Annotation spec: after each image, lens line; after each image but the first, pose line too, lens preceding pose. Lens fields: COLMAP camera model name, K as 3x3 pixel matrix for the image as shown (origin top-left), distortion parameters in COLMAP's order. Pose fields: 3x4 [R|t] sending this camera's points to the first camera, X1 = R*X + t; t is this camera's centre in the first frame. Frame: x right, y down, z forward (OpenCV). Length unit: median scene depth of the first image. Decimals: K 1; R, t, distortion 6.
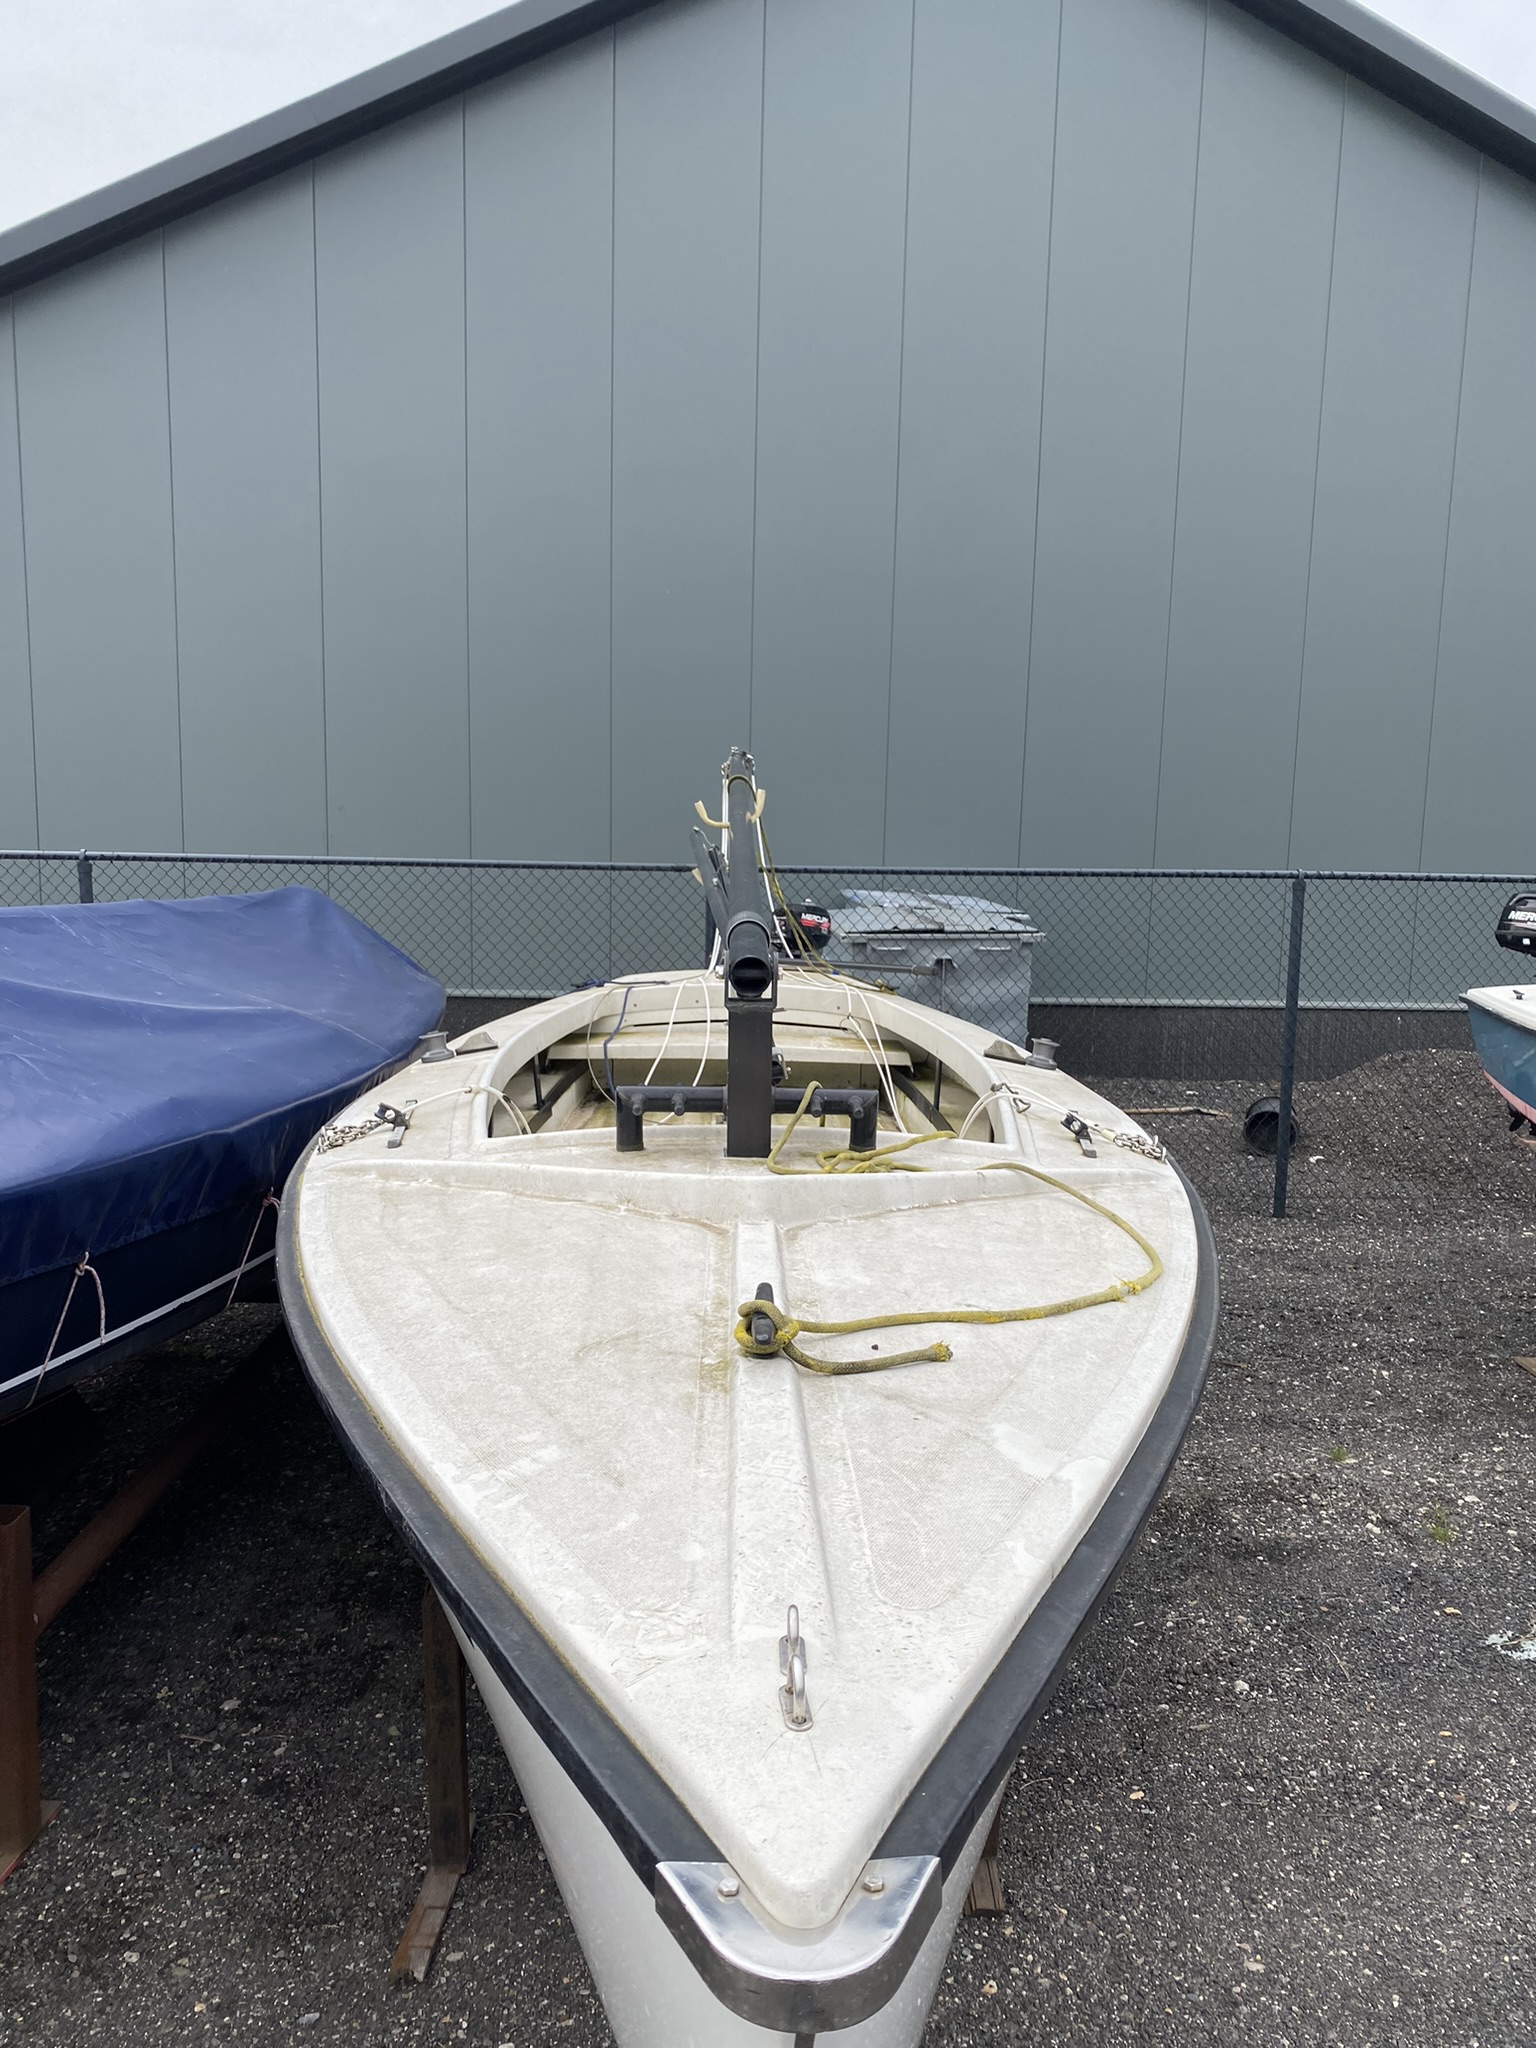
lens RADIAL K [[1503.1, 0, 768.0], [0, 1503.1, 1024.0], [0, 0, 1]] dist [0.066163, -0.000293]
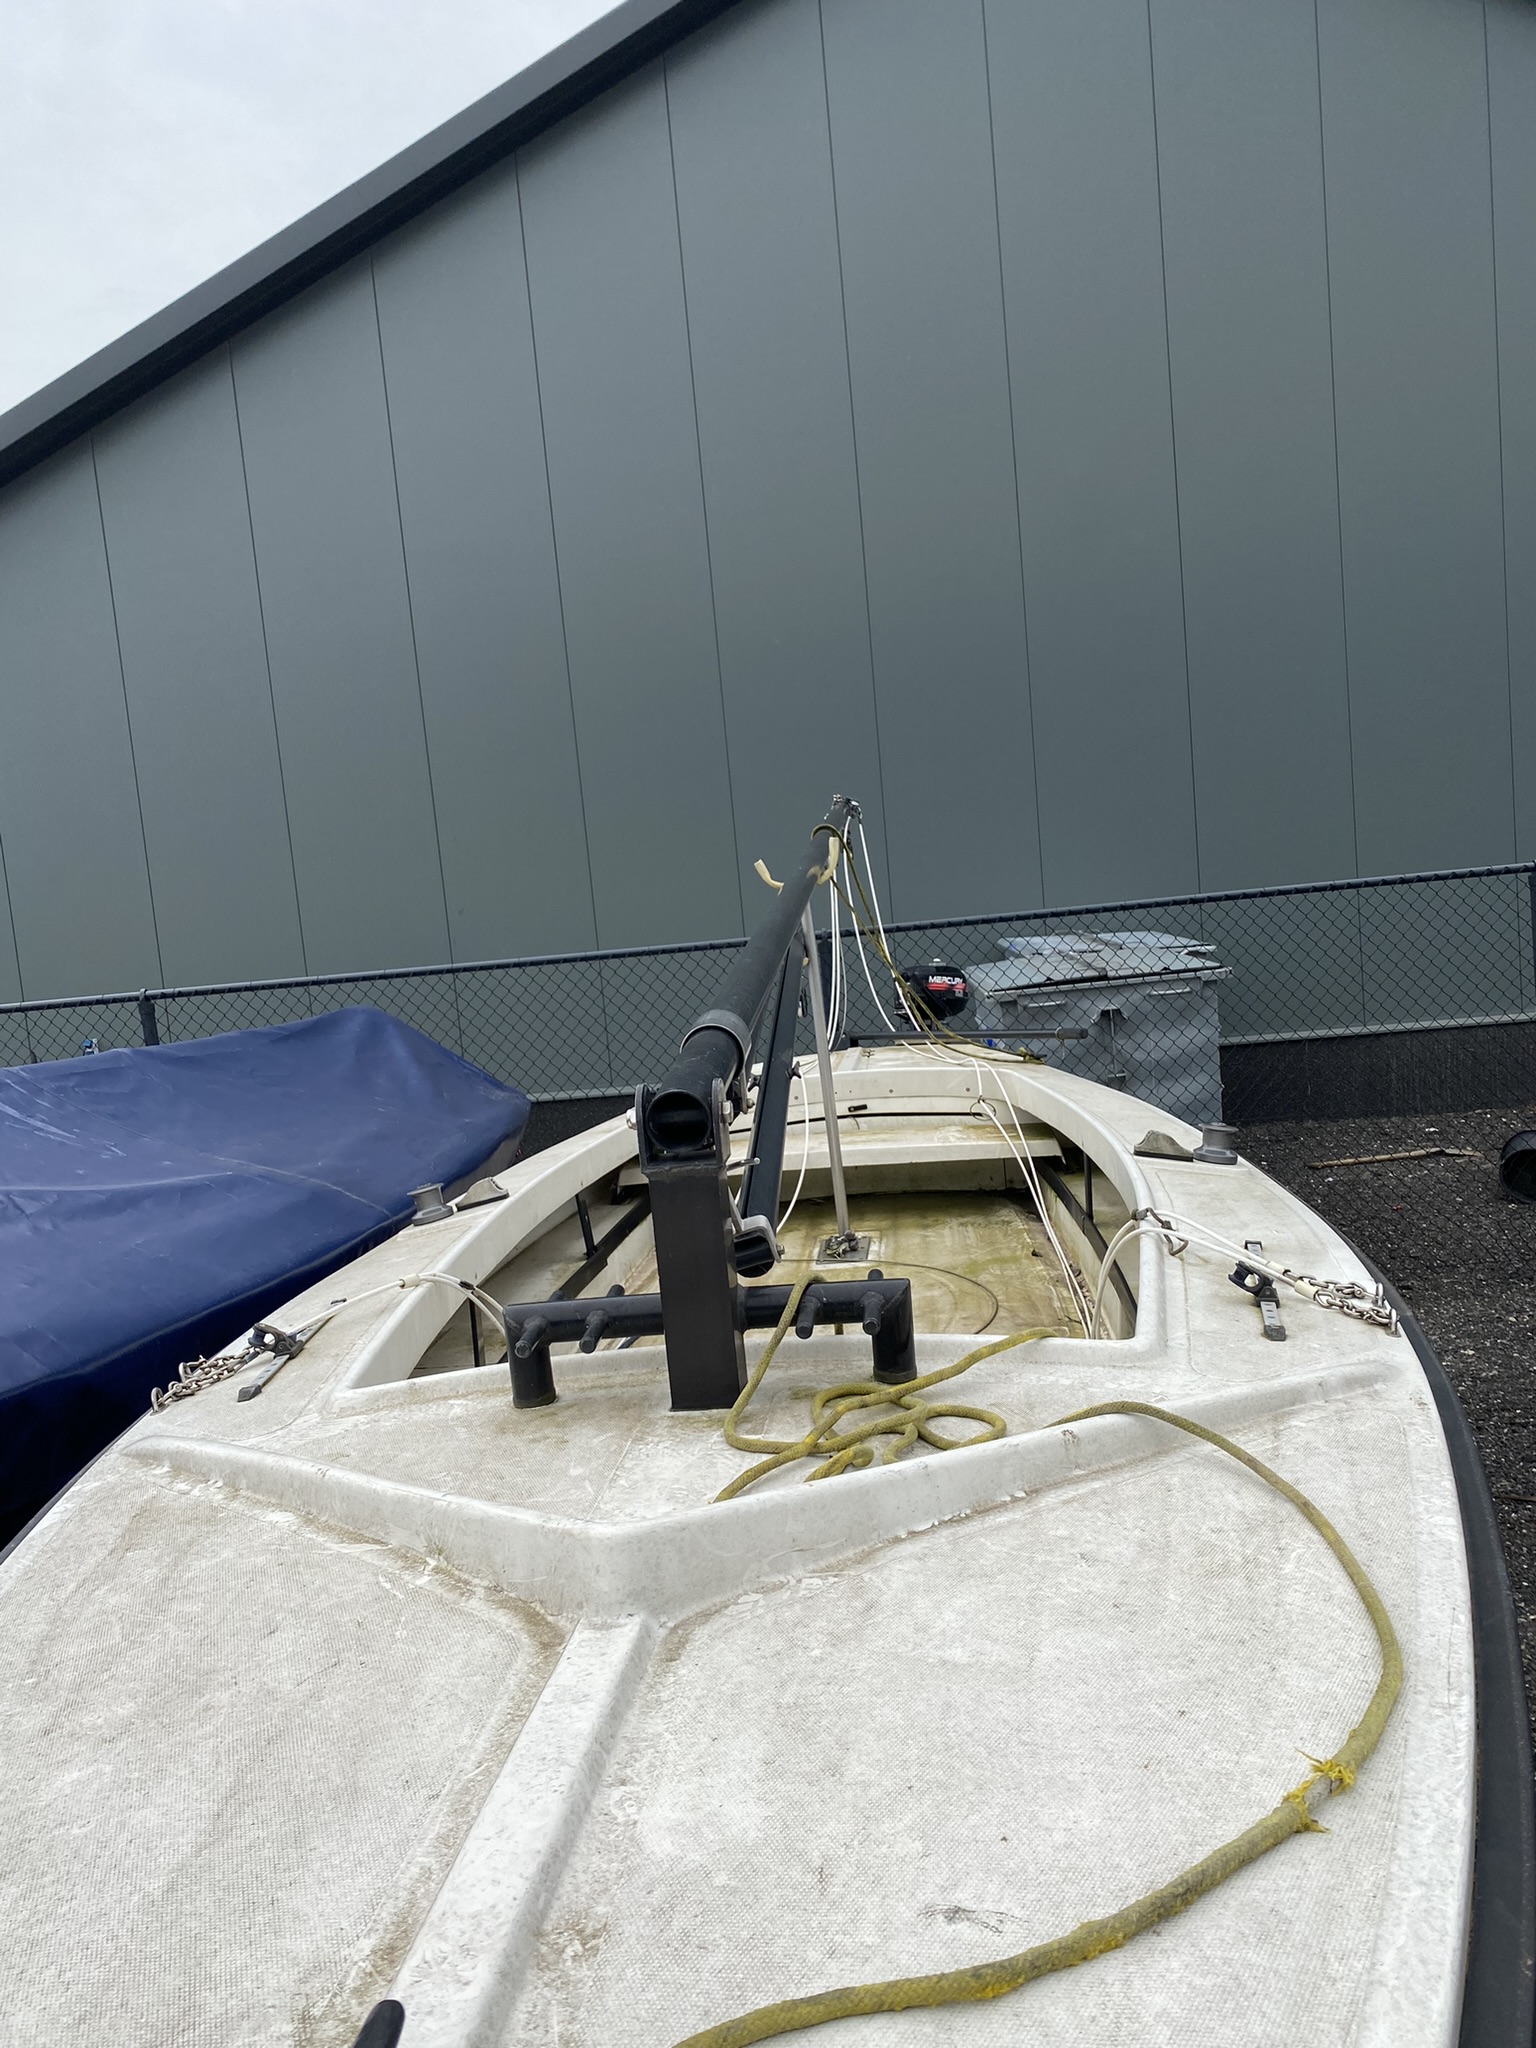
lens RADIAL K [[1535.1, 0, 768.0], [0, 1535.1, 1024.0], [0, 0, 1]] dist [0.125210, -0.315916]
pose [[0.987336, -0.099531, -0.123537, 0.044351], [0.094187, 0.994378, -0.048385, -0.015373], [0.127659, 0.036137, 0.991160, 0.145782]]
